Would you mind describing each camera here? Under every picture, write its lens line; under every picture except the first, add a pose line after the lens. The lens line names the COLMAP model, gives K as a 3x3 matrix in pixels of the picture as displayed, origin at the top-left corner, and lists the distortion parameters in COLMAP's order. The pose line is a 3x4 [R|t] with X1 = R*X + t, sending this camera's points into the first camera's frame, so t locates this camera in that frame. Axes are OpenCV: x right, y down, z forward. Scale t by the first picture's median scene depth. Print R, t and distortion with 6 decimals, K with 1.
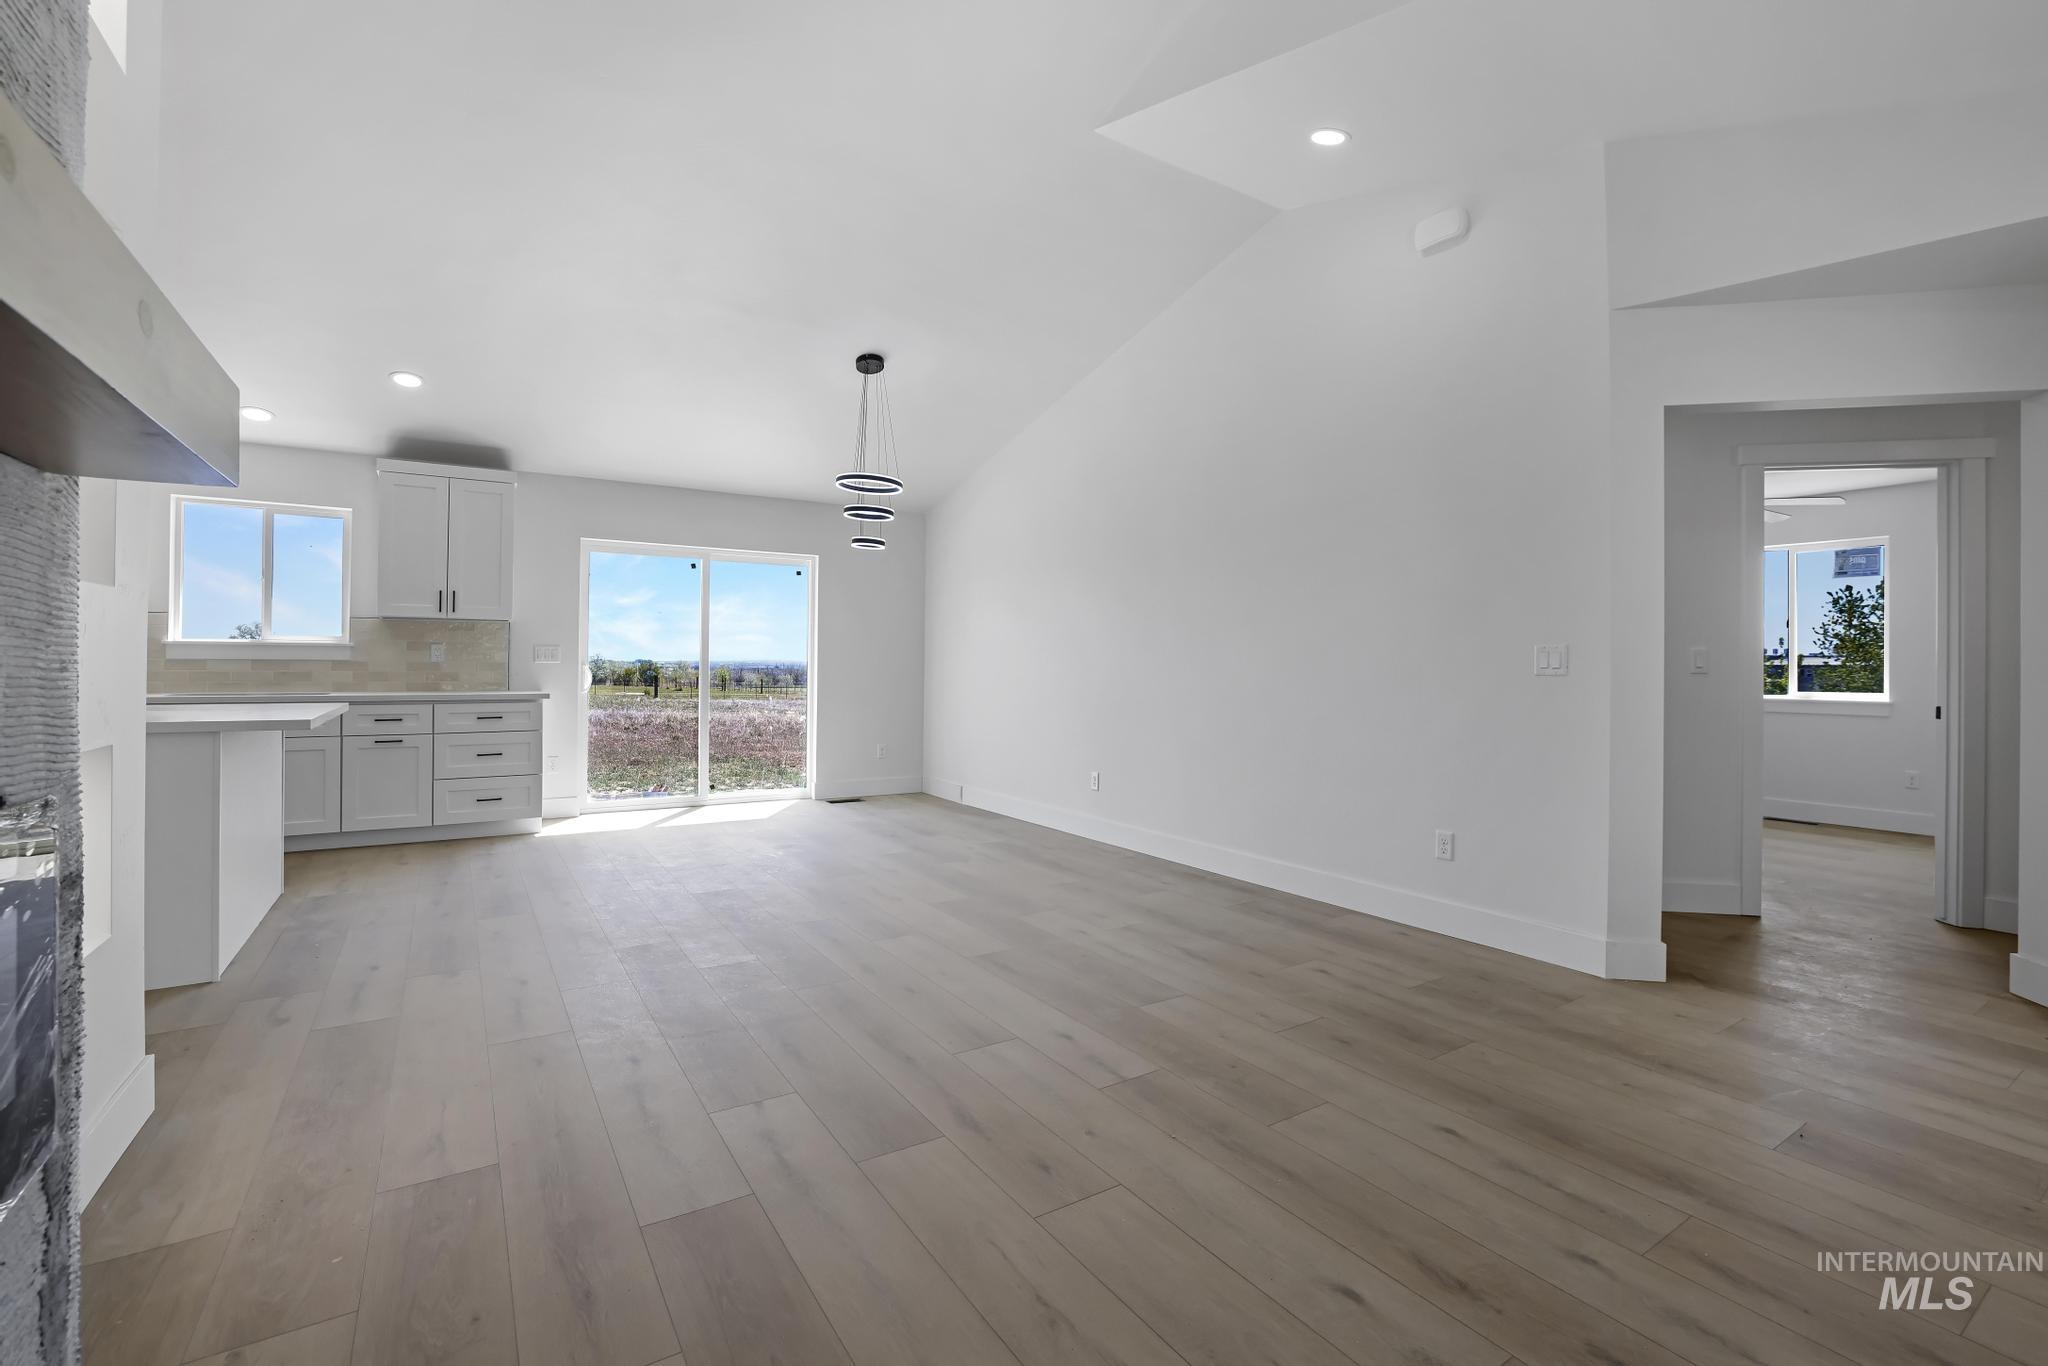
lens RADIAL K [[914.8, 0, 1024.0], [0, 914.8, 683.0], [0, 0, 1]] dist [-0.028167, 0.000002]
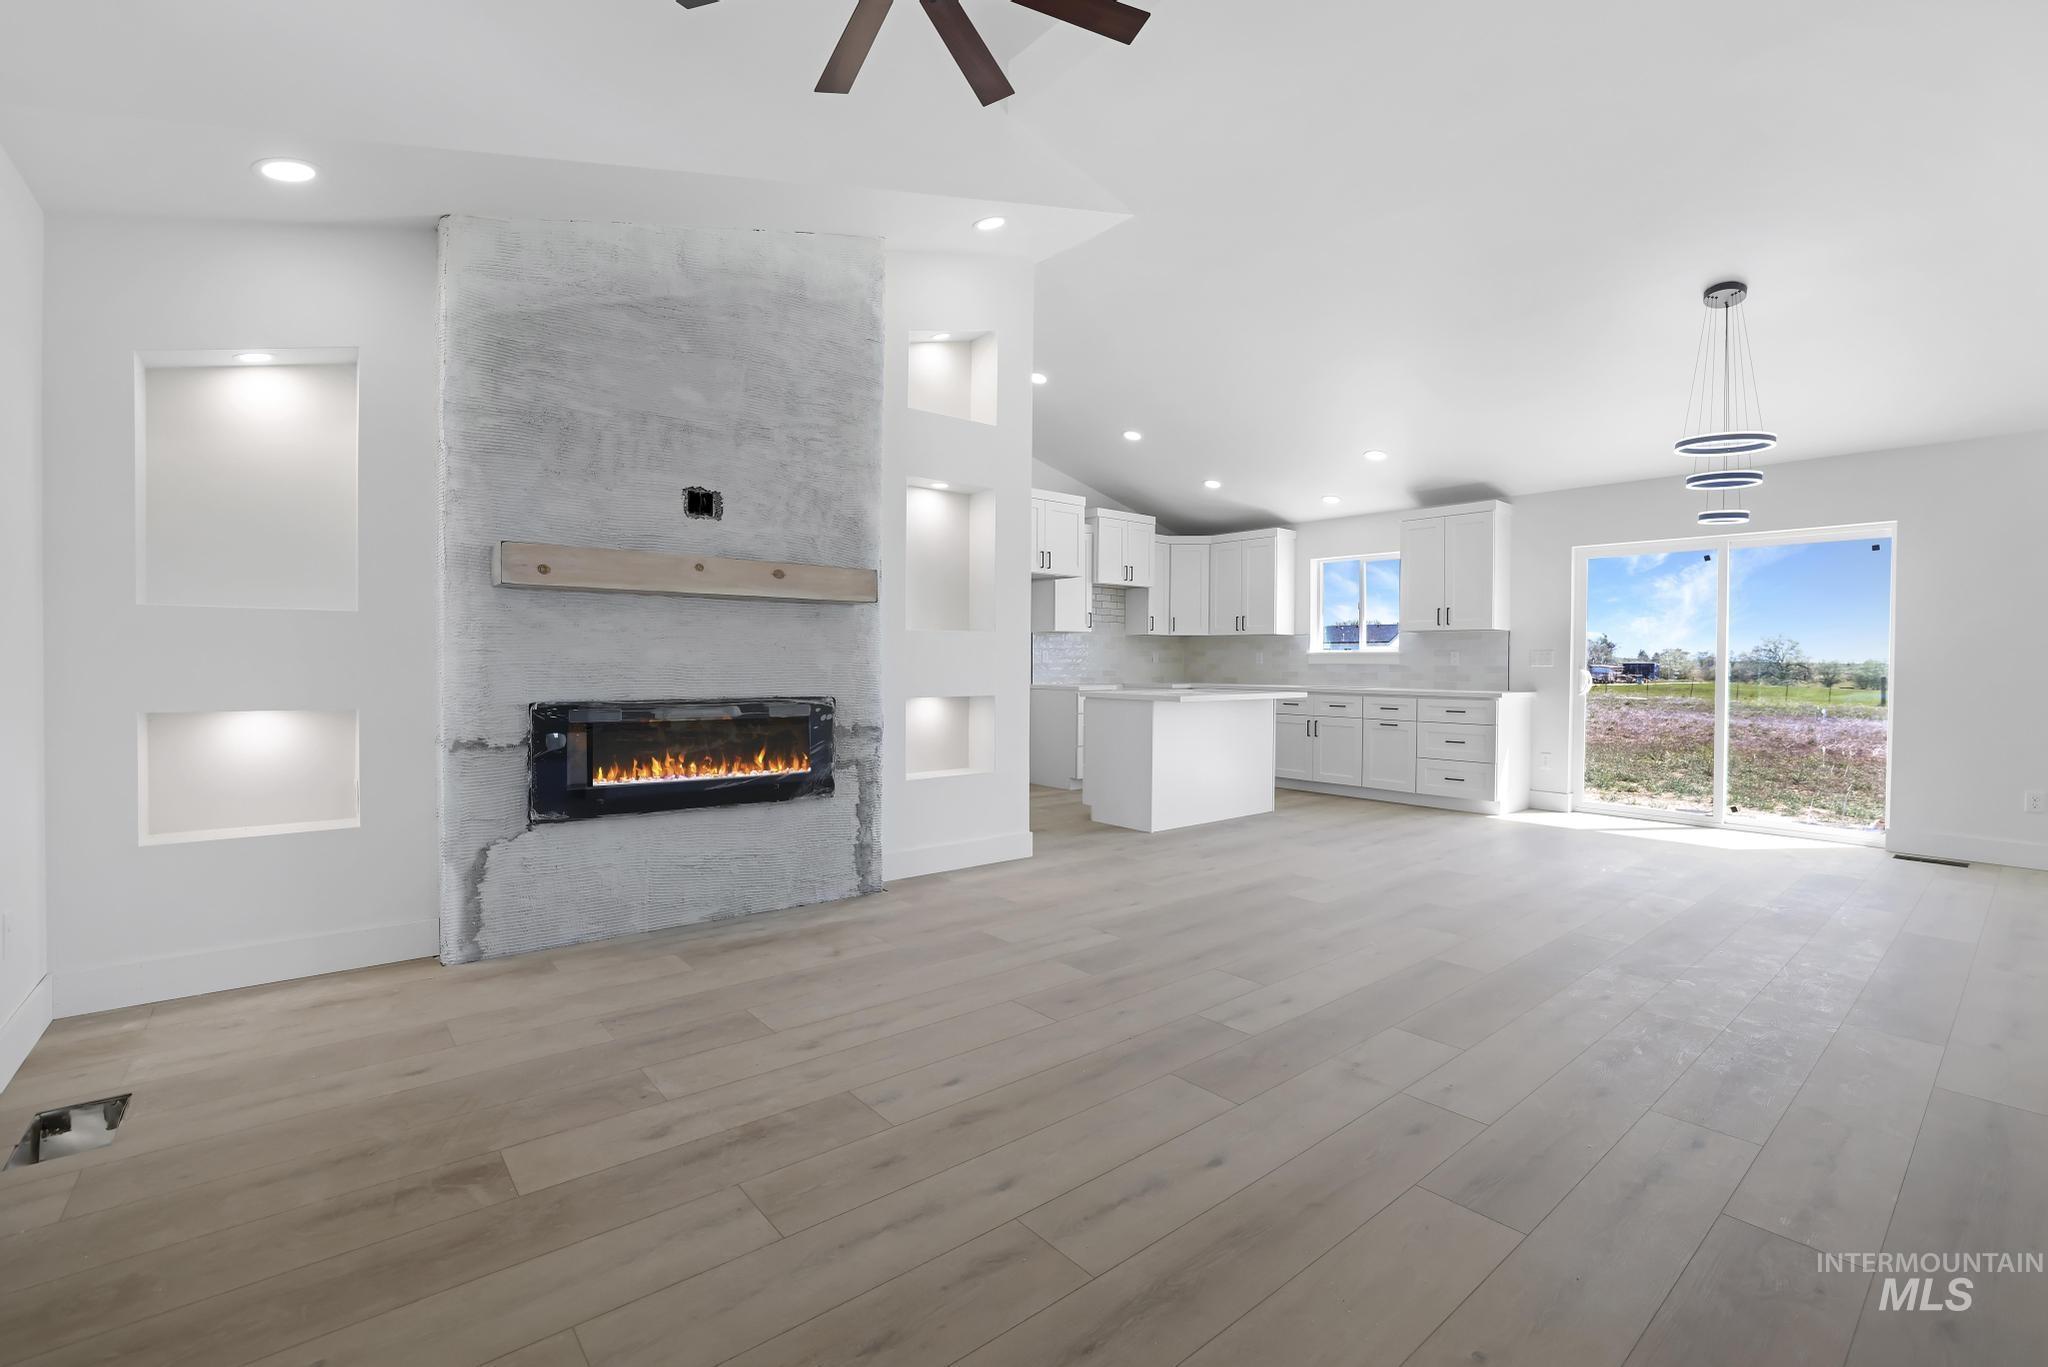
lens RADIAL K [[950.2, 0, 1024.0], [0, 950.2, 683.5], [0, 0, 1]] dist [-0.000559, 0.000072]
pose [[0.110863, 0.009842, -0.993787, 0.607847], [-0.020719, 0.999757, 0.007590, 0.004068], [0.993620, 0.019749, 0.111039, 0.297359]]
